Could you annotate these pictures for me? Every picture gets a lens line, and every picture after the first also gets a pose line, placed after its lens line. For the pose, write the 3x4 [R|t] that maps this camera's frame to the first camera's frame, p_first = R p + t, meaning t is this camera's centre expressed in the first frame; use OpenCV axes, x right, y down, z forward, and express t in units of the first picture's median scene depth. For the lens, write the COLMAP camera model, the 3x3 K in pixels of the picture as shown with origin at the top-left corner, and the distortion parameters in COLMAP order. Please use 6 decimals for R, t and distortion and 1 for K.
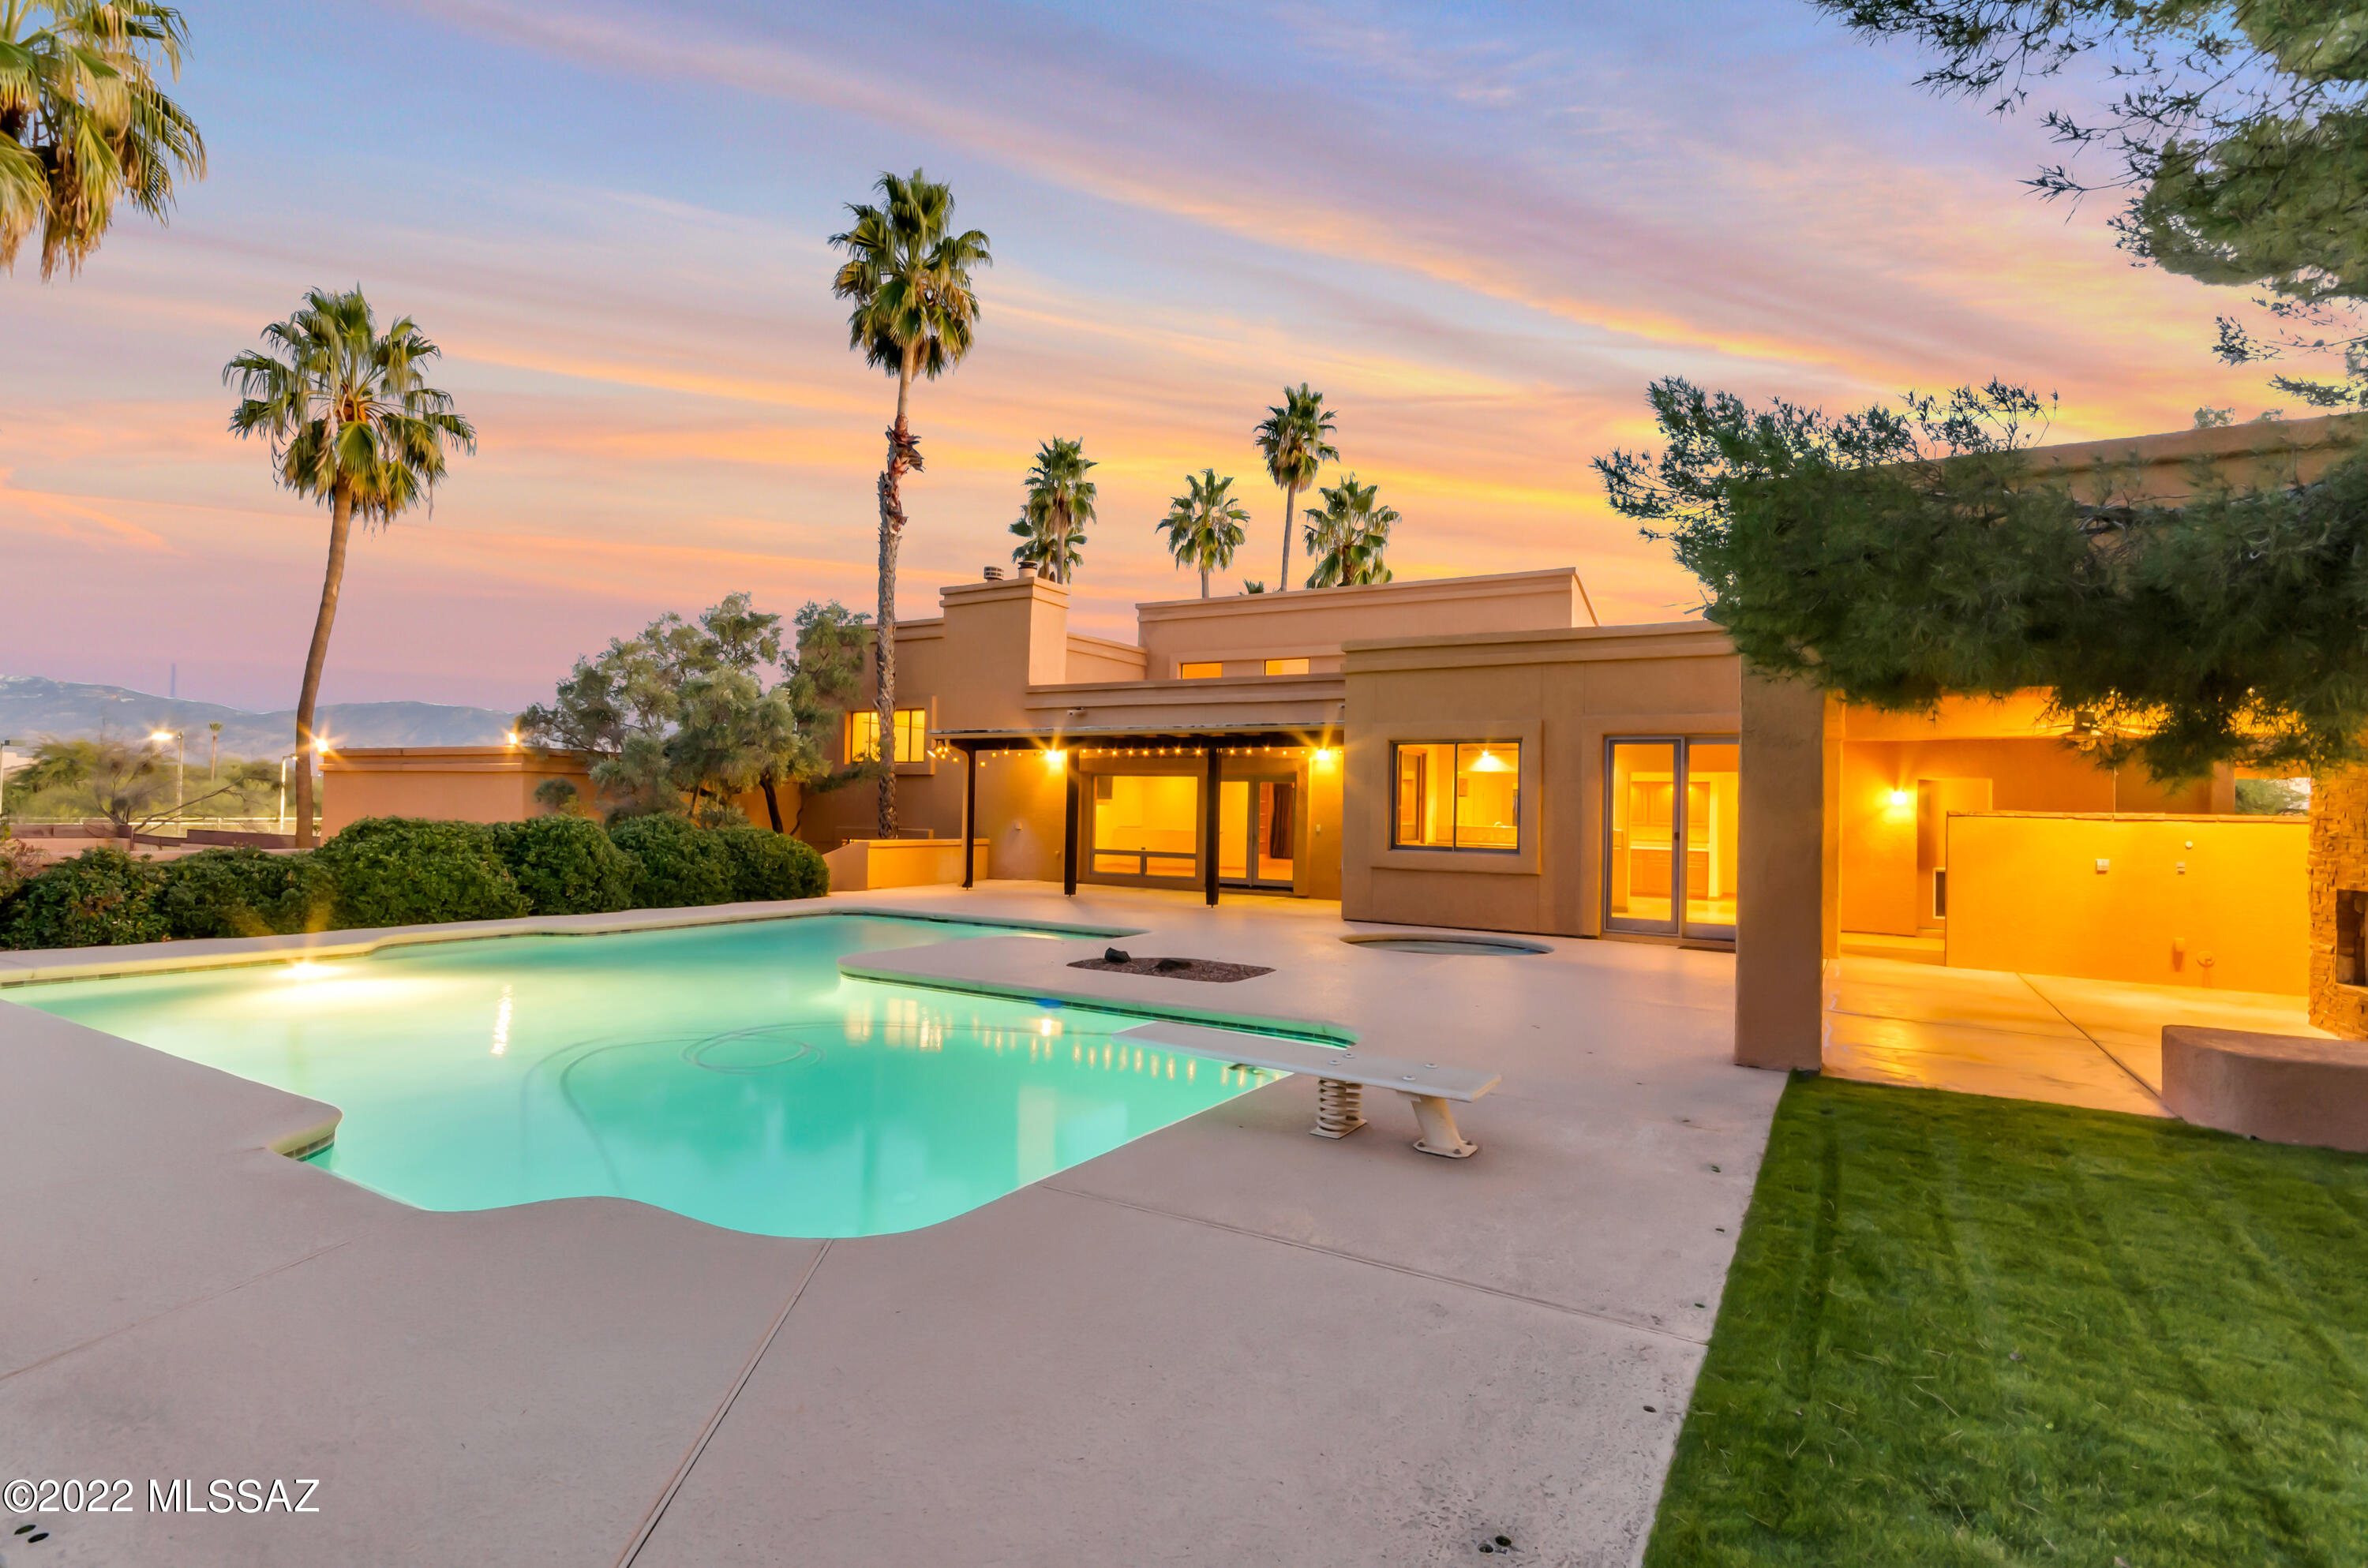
lens RADIAL K [[1091.8, 0, 1179.6], [0, 1091.8, 776.1], [0, 0, 1]] dist [-0.003940, -0.000260]
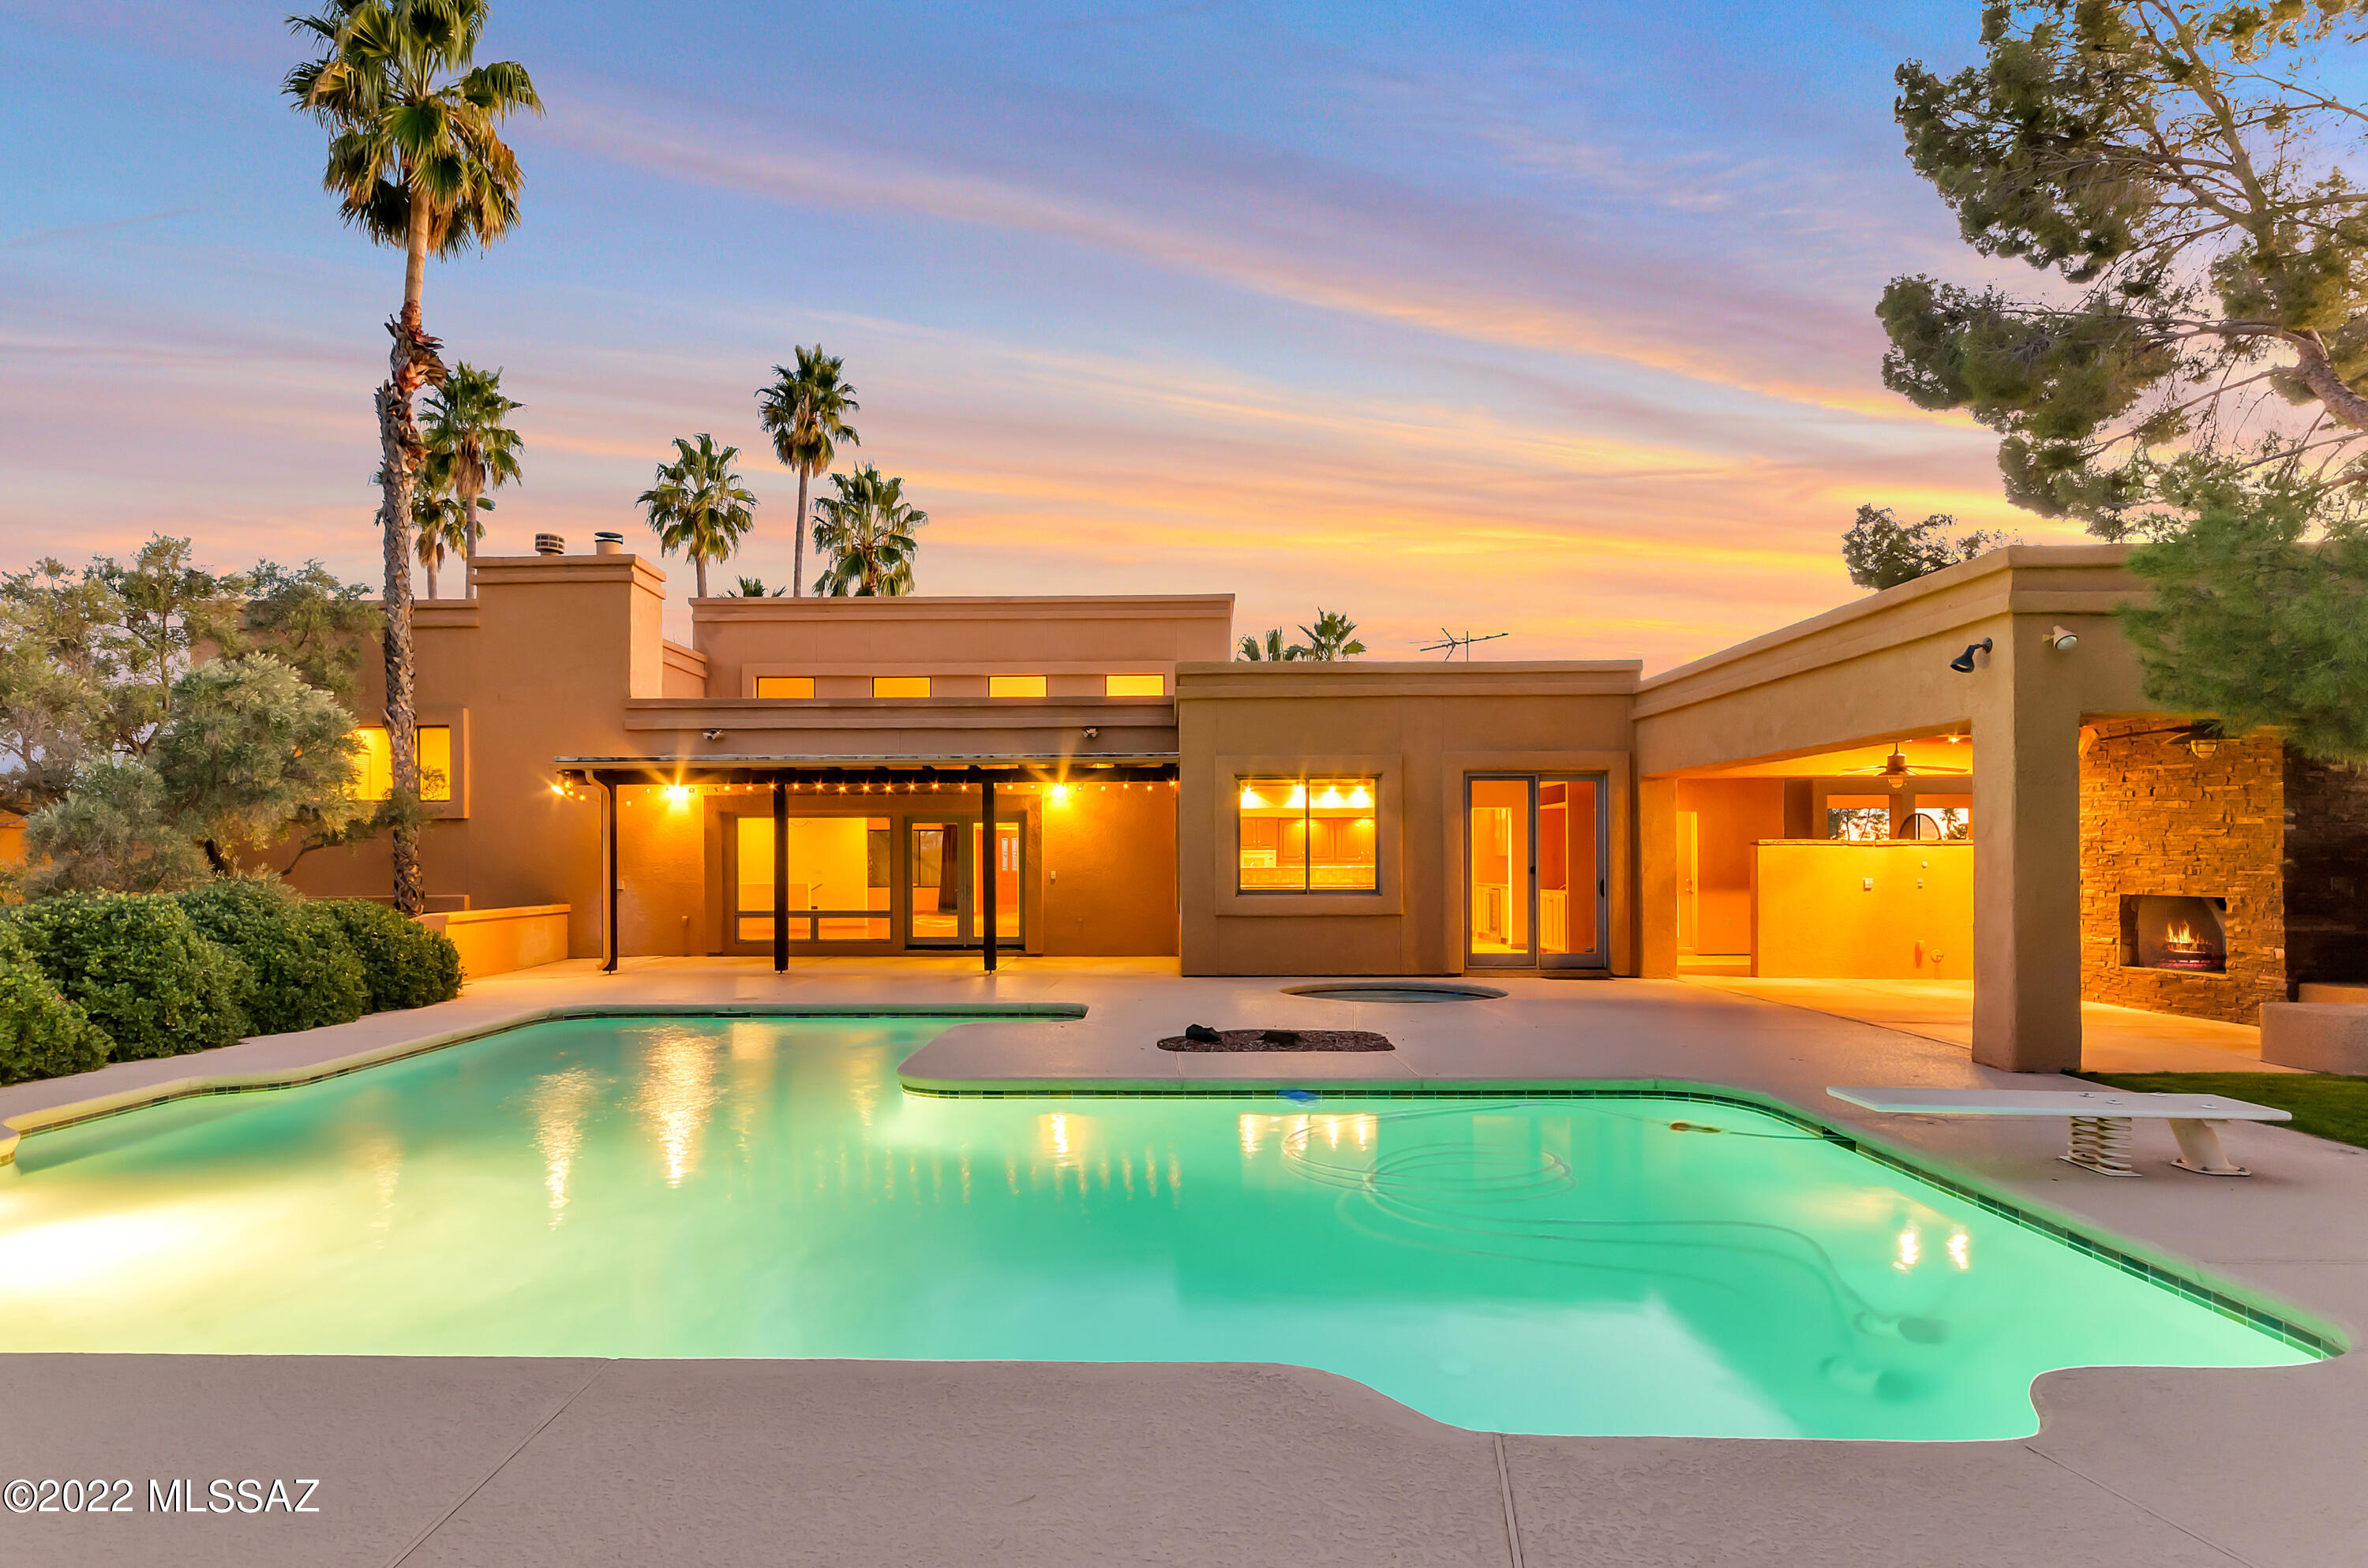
lens RADIAL K [[1244.7, 0, 1104.4], [0, 1244.7, 833.0], [0, 0, 1]] dist [0.000040, -0.000067]
pose [[0.881351, -0.015839, 0.472196, -0.250351], [0.009088, 0.999821, 0.016575, -0.001821], [-0.472374, -0.010317, 0.881338, 0.088700]]
